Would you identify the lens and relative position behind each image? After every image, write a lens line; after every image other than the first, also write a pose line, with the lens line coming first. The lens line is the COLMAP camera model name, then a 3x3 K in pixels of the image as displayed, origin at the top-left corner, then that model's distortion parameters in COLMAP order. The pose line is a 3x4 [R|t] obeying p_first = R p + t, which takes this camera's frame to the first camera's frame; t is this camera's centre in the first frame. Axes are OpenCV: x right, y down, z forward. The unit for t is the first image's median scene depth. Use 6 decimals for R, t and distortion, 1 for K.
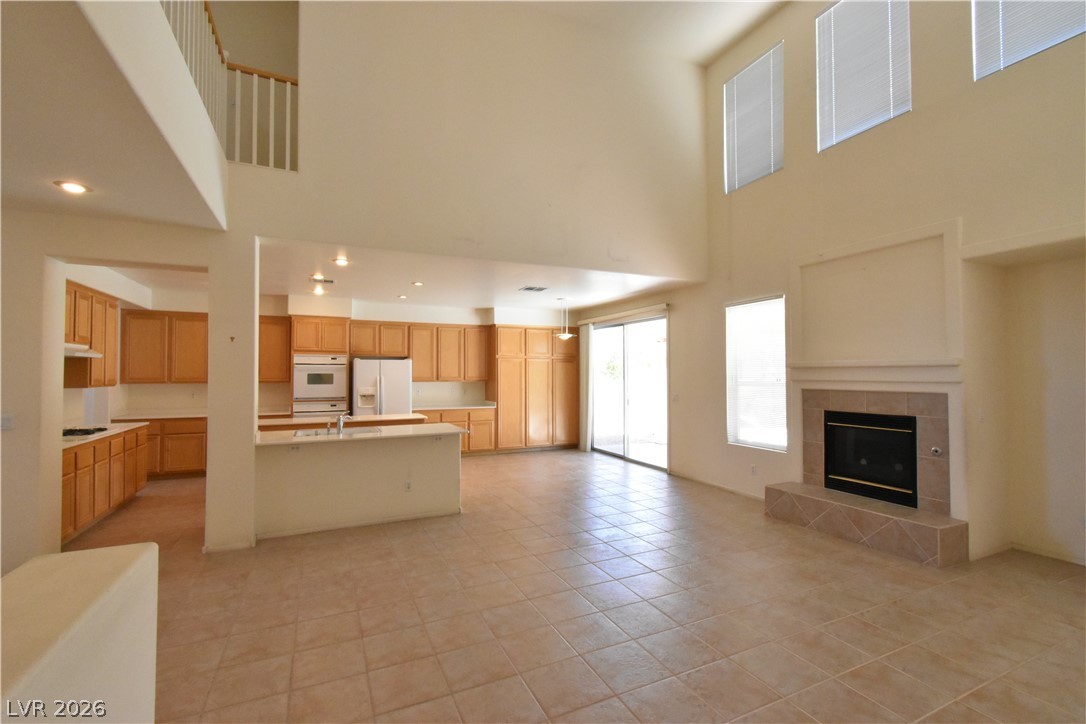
lens RADIAL K [[480.8, 0, 543.0], [0, 480.8, 364.2], [0, 0, 1]] dist [0.004403, -0.002362]
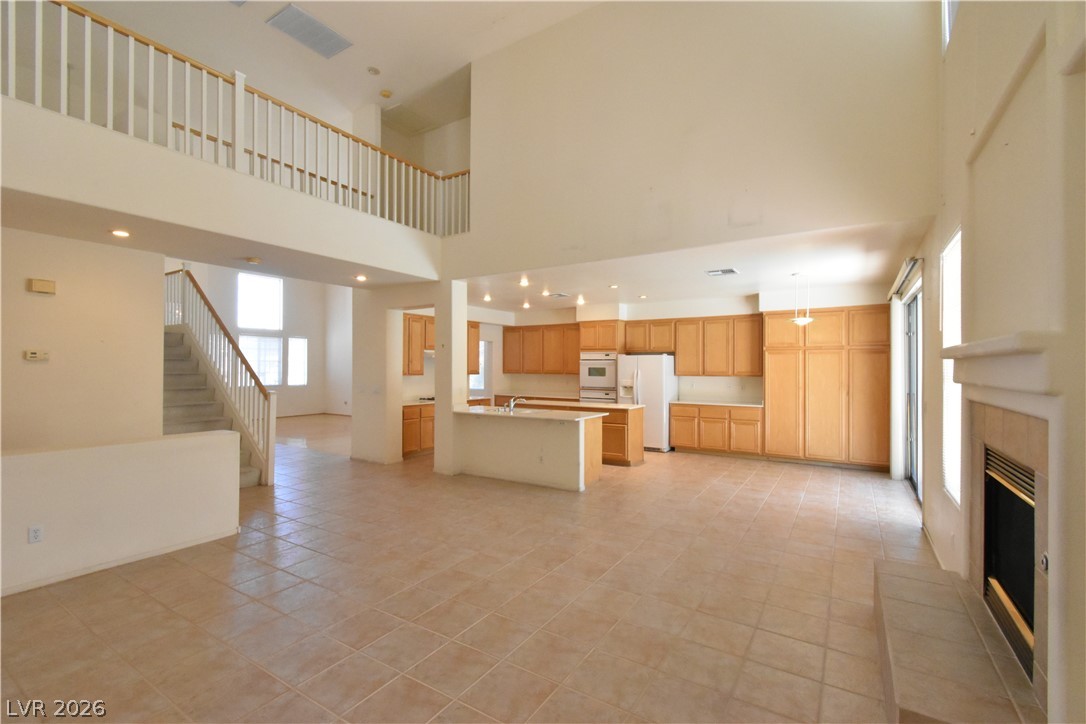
lens RADIAL K [[480.8, 0, 539.9], [0, 480.8, 362.4], [0, 0, 1]] dist [0.004403, -0.002362]
pose [[0.530794, -0.005854, -0.847481, 0.616221], [0.012716, 0.999919, 0.001058, 0.004521], [0.847406, -0.011338, 0.530825, 0.277841]]
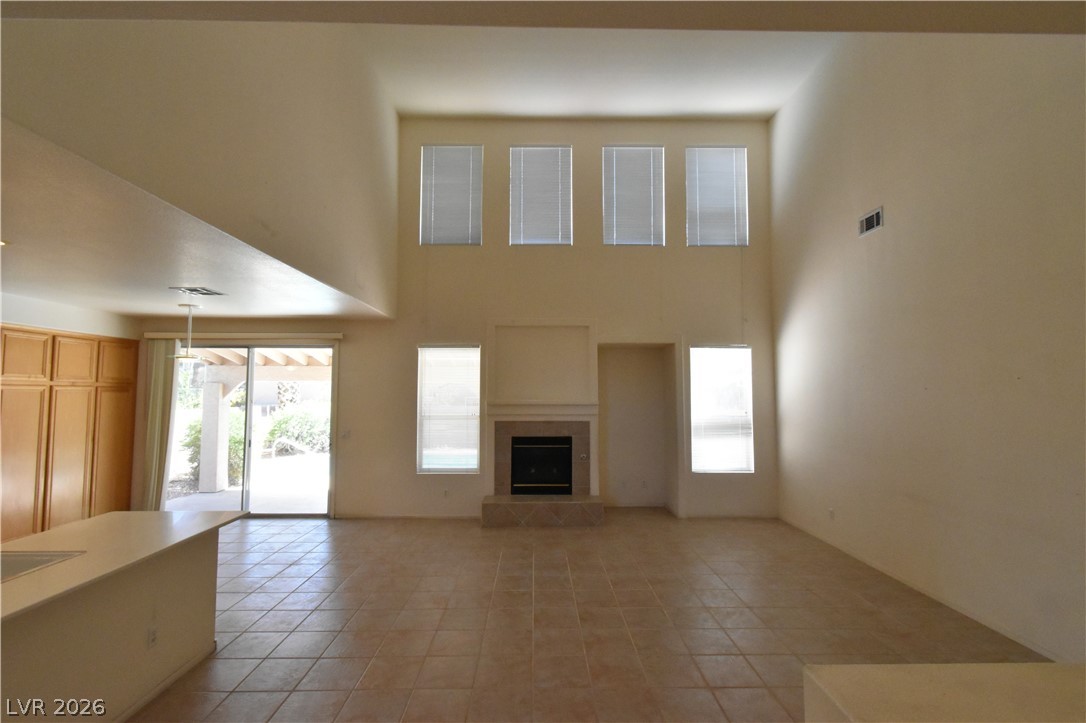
lens RADIAL K [[480.8, 0, 543.9], [0, 480.8, 366.6], [0, 0, 1]] dist [0.004403, -0.002362]
pose [[0.404357, 0.052795, 0.913076, -0.496008], [-0.021668, 0.998605, -0.048144, -0.029542], [-0.914344, -0.000317, 0.404937, 0.300751]]
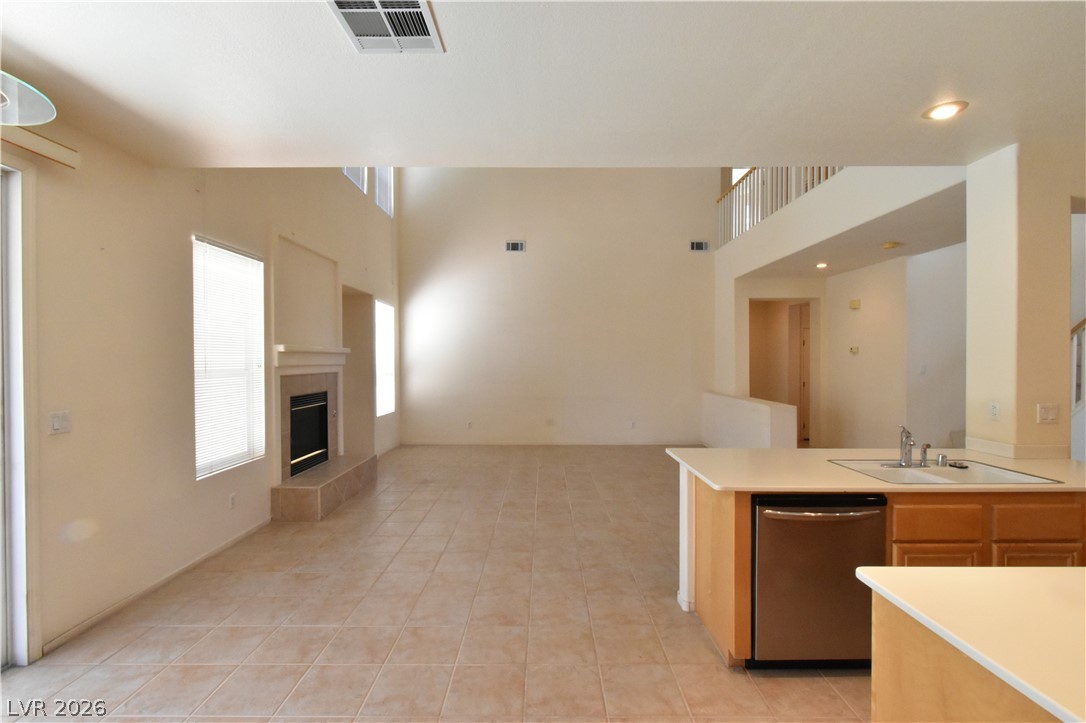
lens RADIAL K [[480.8, 0, 543.9], [0, 480.8, 369.1], [0, 0, 1]] dist [0.004403, -0.002362]
pose [[-0.906231, -0.003345, 0.422770, -0.222819], [-0.003798, 0.999993, -0.000229, 0.031504], [-0.422767, -0.001813, -0.906237, 1.331138]]
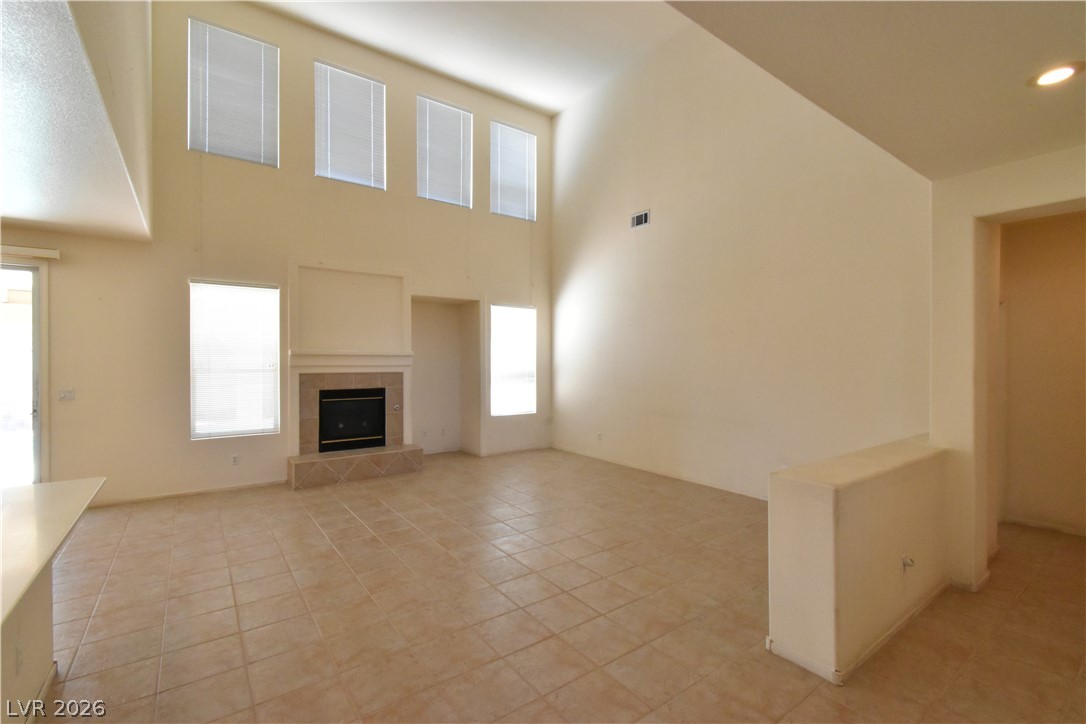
lens RADIAL K [[480.8, 0, 544.8], [0, 480.8, 362.3], [0, 0, 1]] dist [0.004403, -0.002362]
pose [[-0.200254, -0.002180, 0.979742, -0.588581], [-0.021989, 0.999756, -0.002270, 0.012244], [-0.979497, -0.021998, -0.200253, 0.550361]]
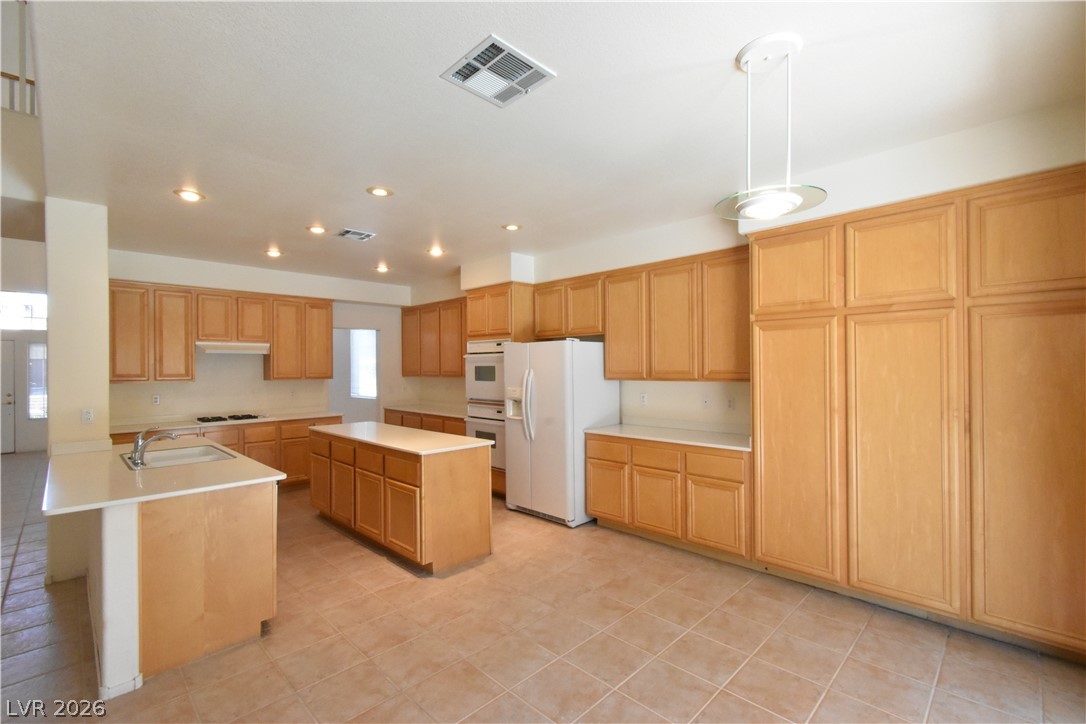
lens RADIAL K [[480.8, 0, 538.6], [0, 480.8, 361.3], [0, 0, 1]] dist [0.004403, -0.002362]
pose [[0.336704, -0.014679, -0.941496, 0.297787], [0.027158, 0.999614, -0.005873, 0.023351], [0.941219, -0.023591, 0.336972, 1.026786]]
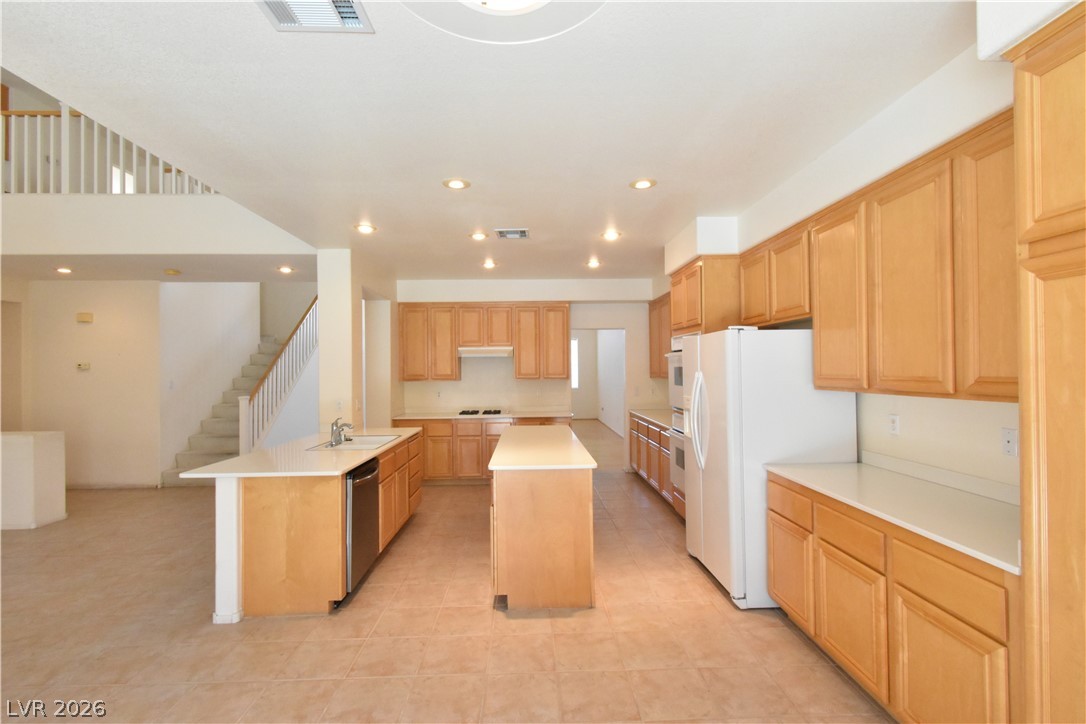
lens RADIAL K [[480.8, 0, 536.5], [0, 480.8, 363.5], [0, 0, 1]] dist [0.004403, -0.002362]
pose [[-0.399212, -0.007906, -0.916824, 0.161097], [0.028725, 0.999364, -0.021126, 0.028061], [0.916408, -0.034769, -0.398731, 1.320884]]
